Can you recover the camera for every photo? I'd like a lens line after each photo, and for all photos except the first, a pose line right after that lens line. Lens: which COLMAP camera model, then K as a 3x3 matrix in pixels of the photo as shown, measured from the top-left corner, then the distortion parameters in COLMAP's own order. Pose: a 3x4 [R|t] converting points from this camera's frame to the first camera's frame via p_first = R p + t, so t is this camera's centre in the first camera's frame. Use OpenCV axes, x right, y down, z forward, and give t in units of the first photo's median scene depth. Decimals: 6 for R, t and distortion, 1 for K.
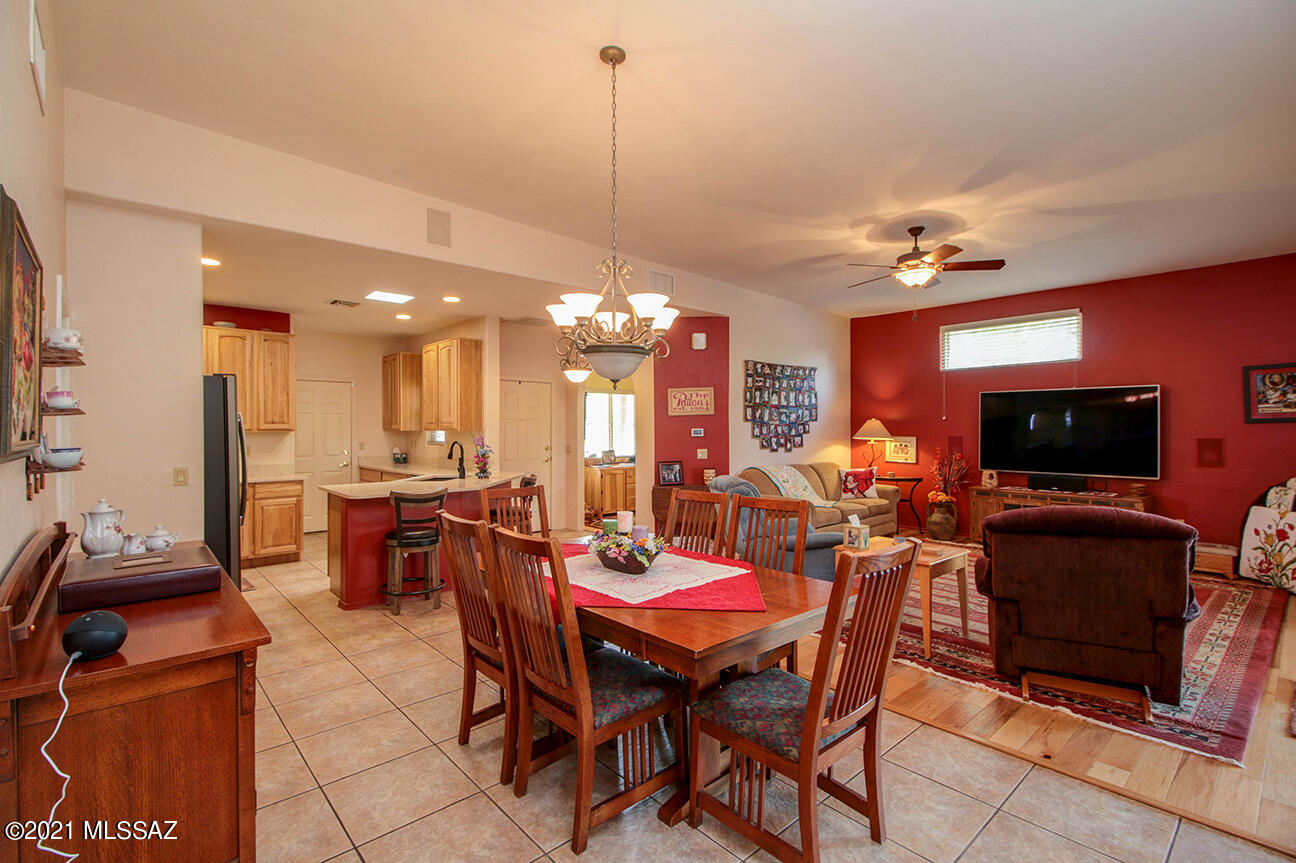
lens RADIAL K [[591.6, 0, 649.9], [0, 591.6, 429.7], [0, 0, 1]] dist [0.017163, -0.008209]
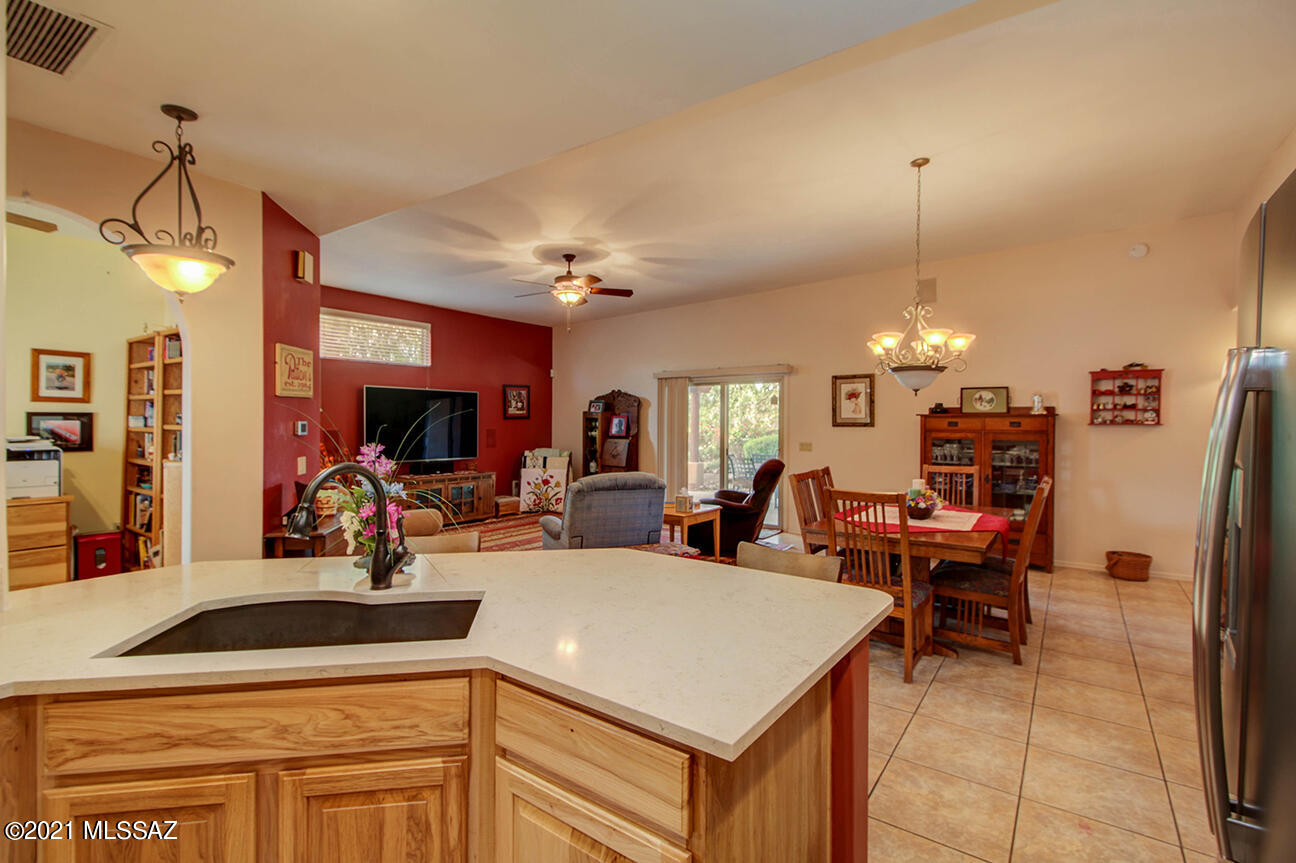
lens RADIAL K [[591.6, 0, 645.4], [0, 591.6, 427.1], [0, 0, 1]] dist [0.017163, -0.008209]
pose [[-0.212243, -0.006258, 0.977197, -0.529256], [-0.002472, 0.999980, 0.005867, -0.000238], [-0.977214, -0.001170, -0.212254, 0.776286]]
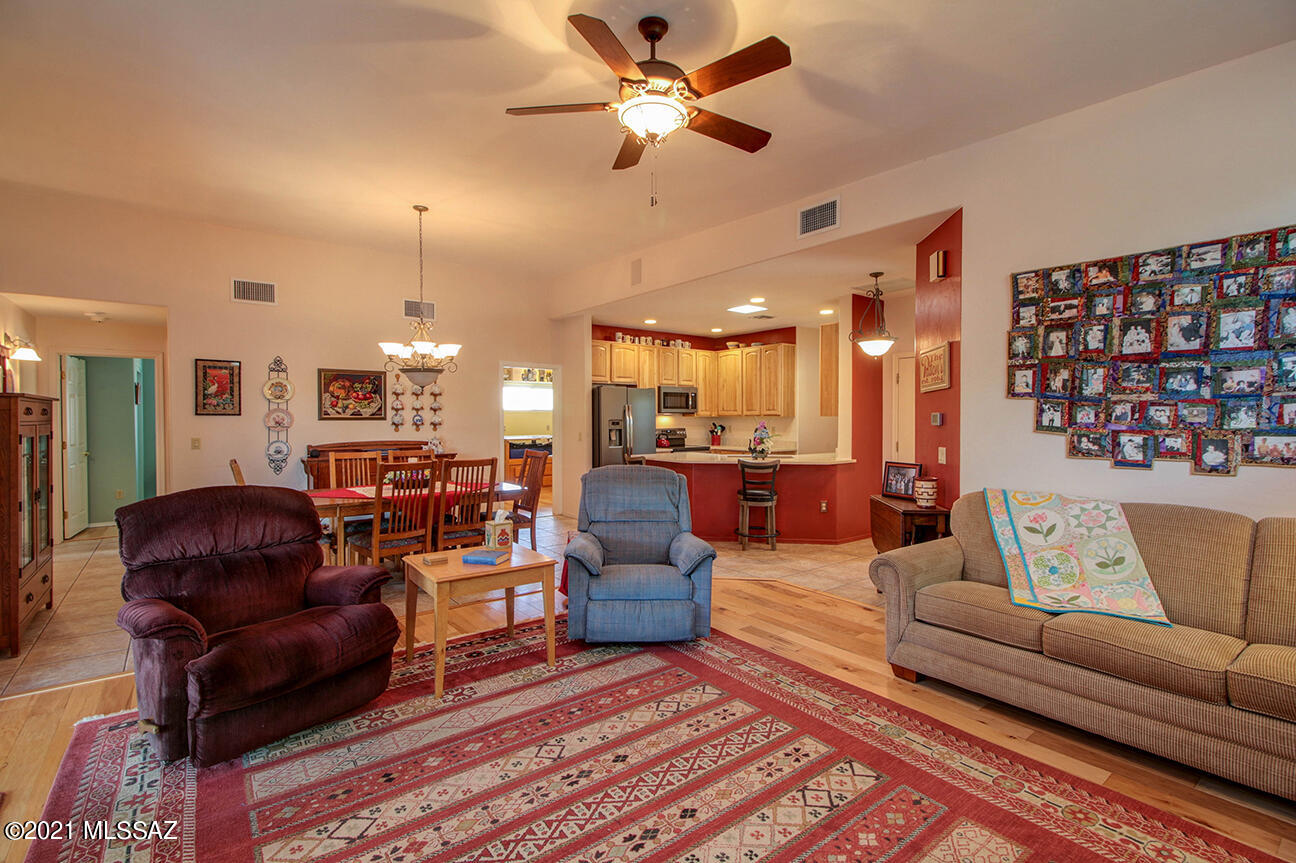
lens RADIAL K [[591.6, 0, 646.1], [0, 591.6, 423.7], [0, 0, 1]] dist [0.017163, -0.008209]
pose [[-0.071797, 0.013287, -0.997331, 0.682843], [-0.002045, 0.999907, 0.013468, 0.001593], [0.997417, 0.003006, -0.071763, 0.726501]]
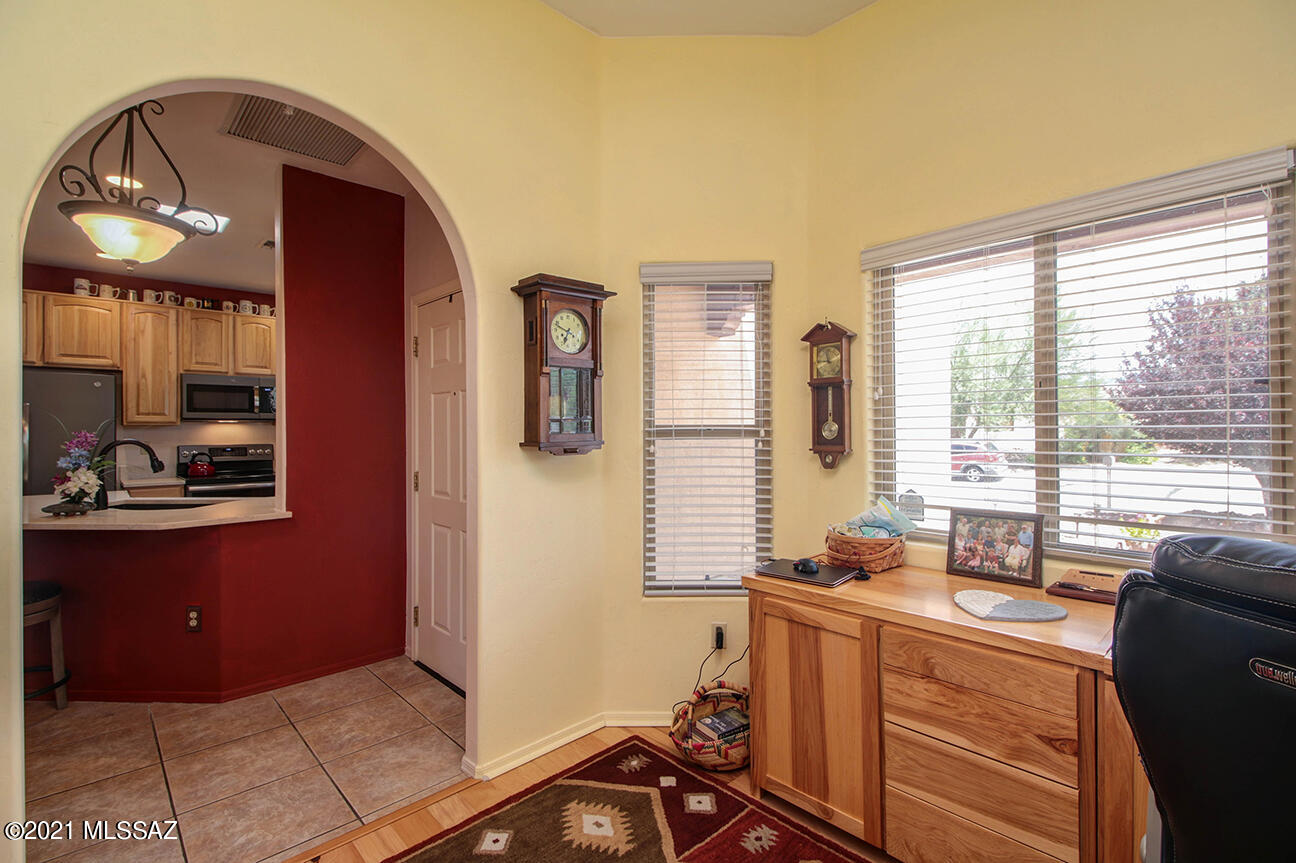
lens RADIAL K [[591.6, 0, 670.8], [0, 591.6, 422.2], [0, 0, 1]] dist [0.017163, -0.008209]
pose [[0.044342, -0.002266, -0.999014, 0.204900], [0.003193, 0.999993, -0.002126, 0.003116], [0.999011, -0.003096, 0.044349, 1.244338]]
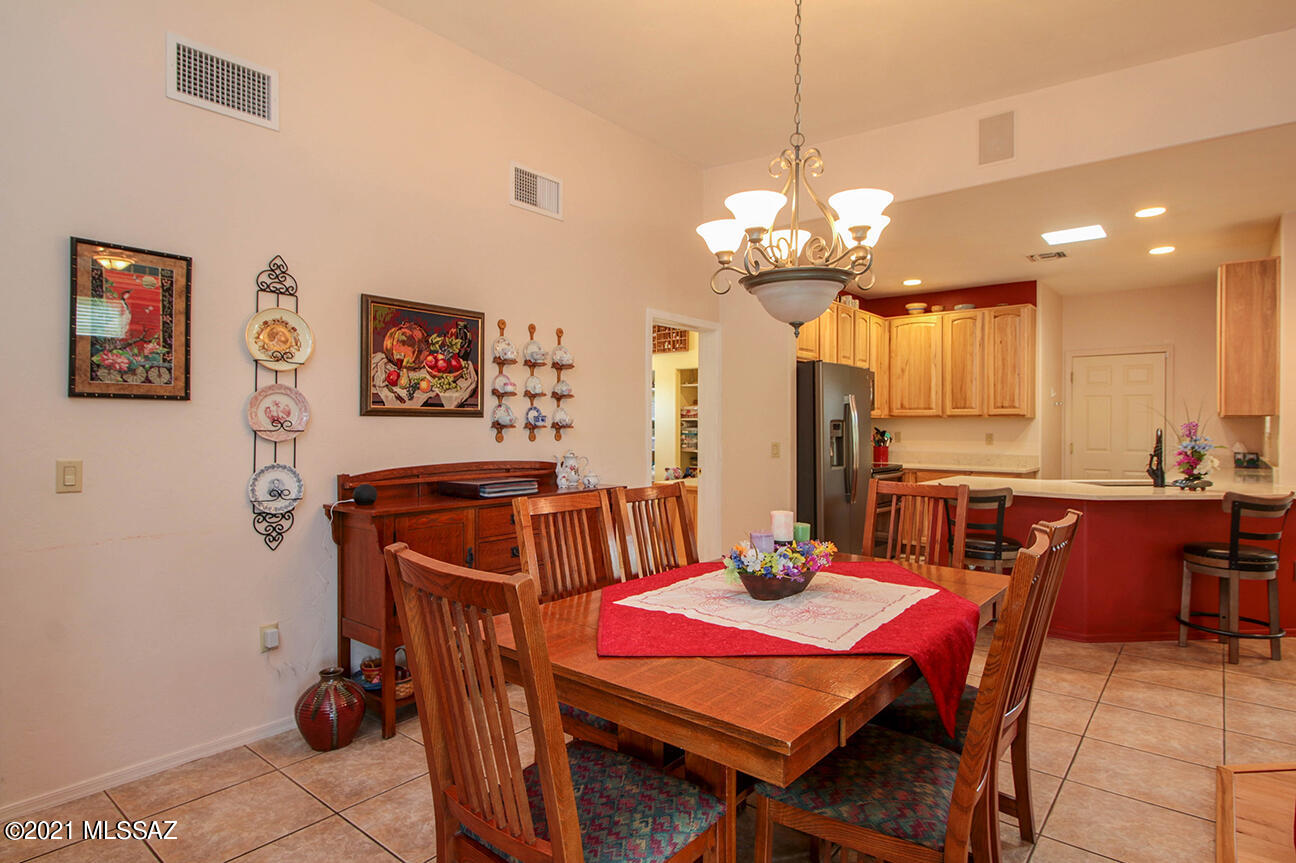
lens RADIAL K [[699.8, 0, 645.8], [0, 699.8, 427.3], [0, 0, 1]] dist [0.006018, -0.002108]
pose [[0.151216, 0.005269, -0.988487, 0.292263], [-0.004735, 0.999978, 0.004606, 0.014109], [0.988489, 0.003984, 0.151238, 0.277810]]
